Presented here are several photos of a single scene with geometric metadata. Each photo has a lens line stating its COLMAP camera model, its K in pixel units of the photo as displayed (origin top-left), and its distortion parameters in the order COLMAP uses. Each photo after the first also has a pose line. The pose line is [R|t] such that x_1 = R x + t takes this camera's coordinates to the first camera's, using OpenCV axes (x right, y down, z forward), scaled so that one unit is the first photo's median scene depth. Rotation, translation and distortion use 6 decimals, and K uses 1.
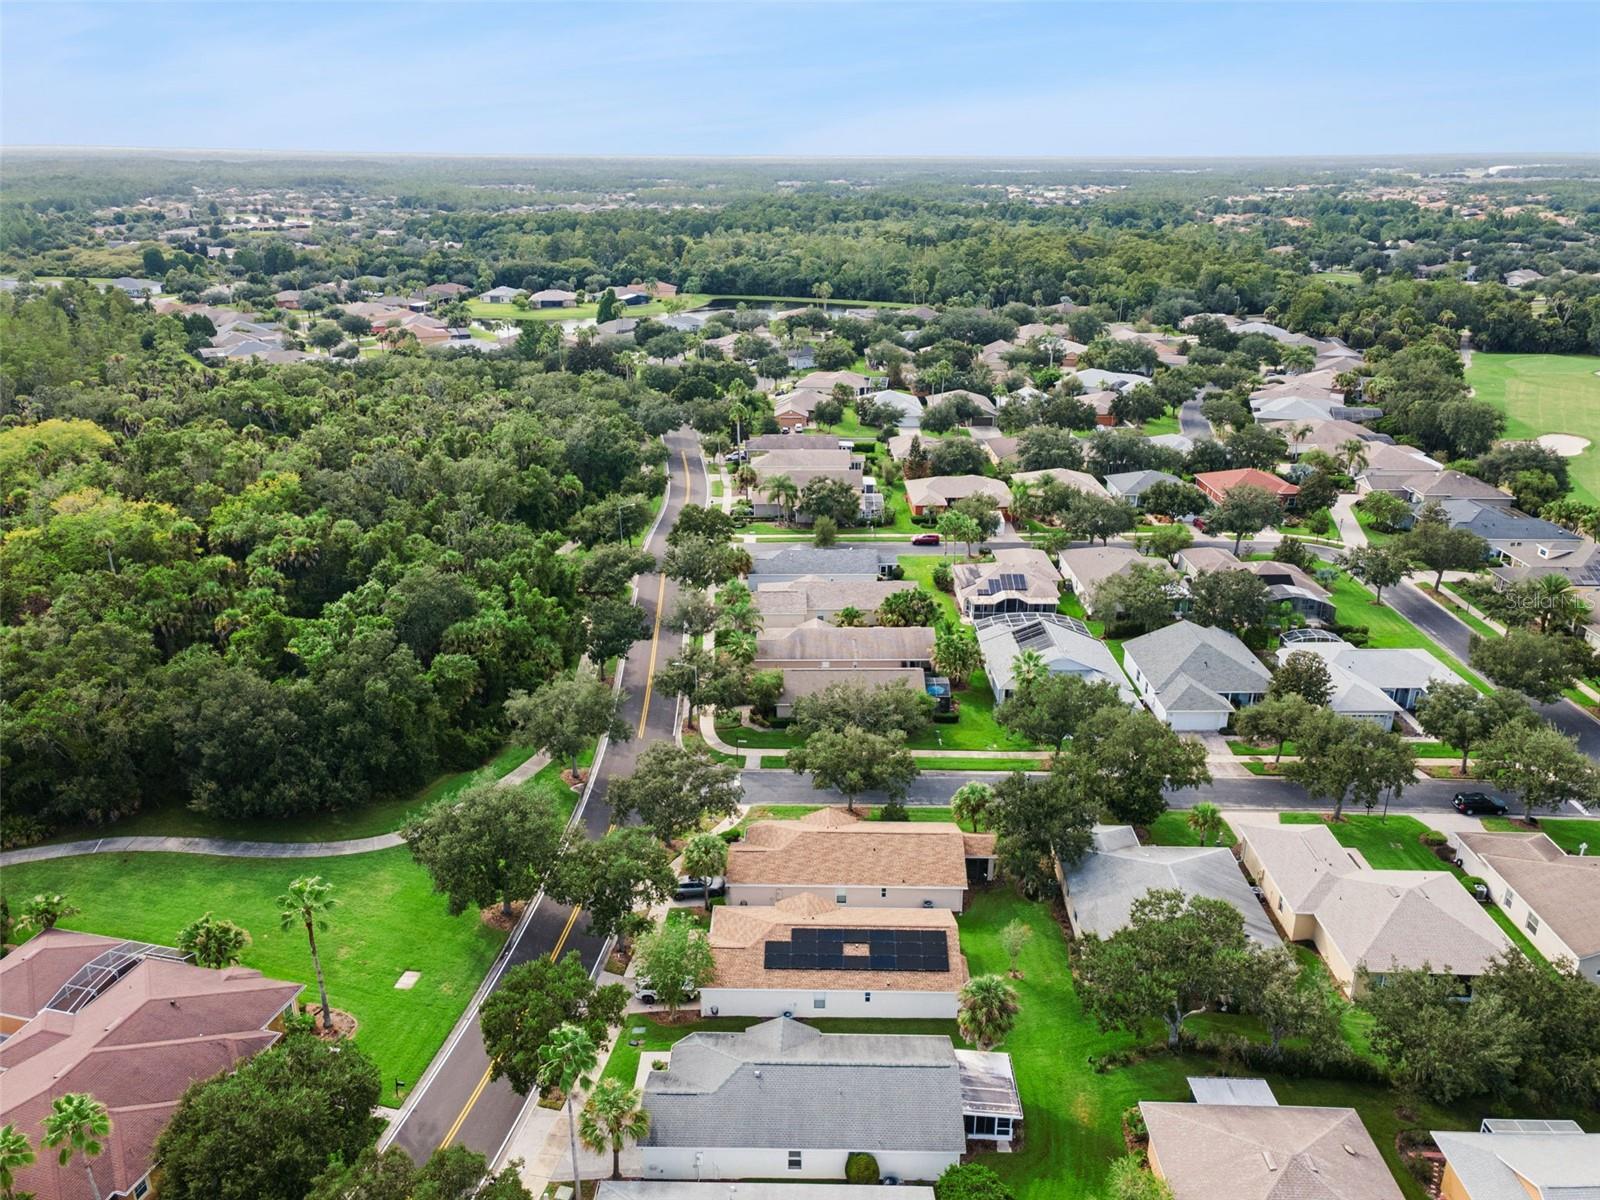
lens RADIAL K [[1182.3, 0, 800.6], [0, 1182.3, 599.6], [0, 0, 1]] dist [0.035367, 0.012289]
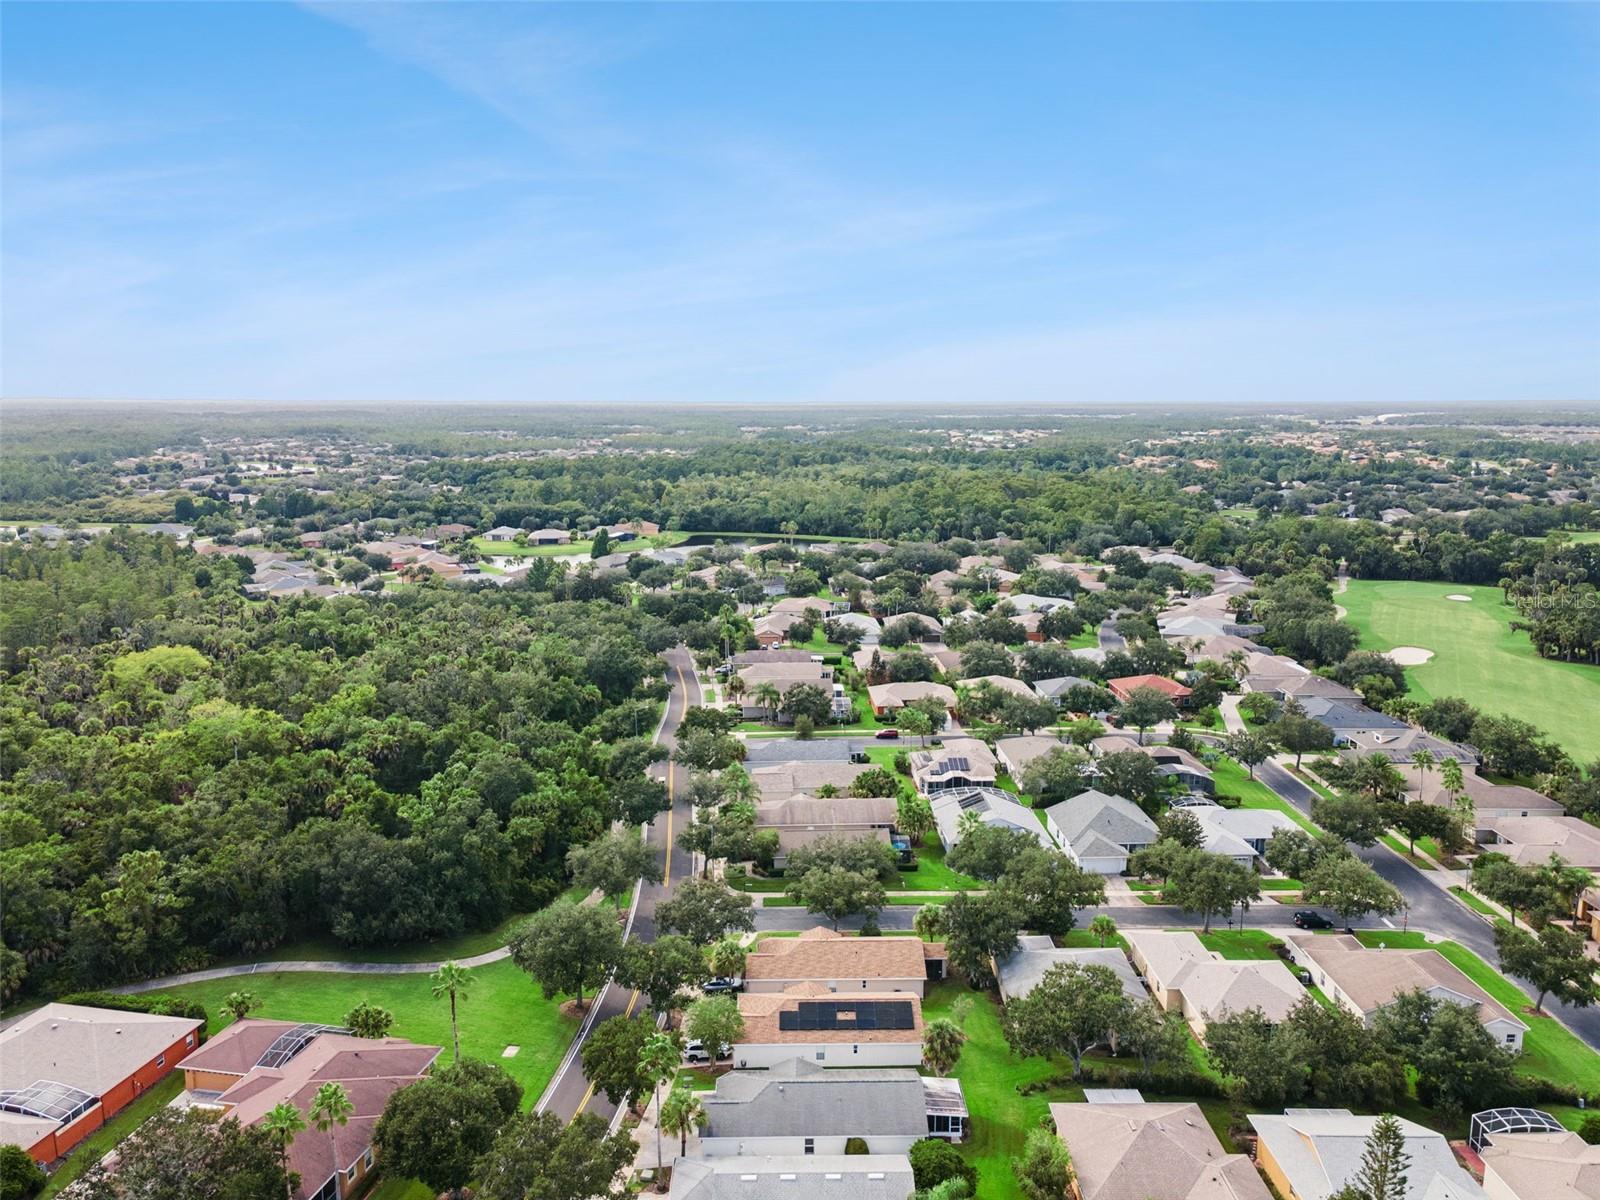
lens RADIAL K [[1182.3, 0, 806.6], [0, 1182.3, 604.8], [0, 0, 1]] dist [0.035367, 0.012289]
pose [[0.999110, -0.009116, 0.041190, -0.028893], [0.016477, 0.983146, -0.182079, 0.044662], [-0.038836, 0.182595, 0.982421, -0.244282]]
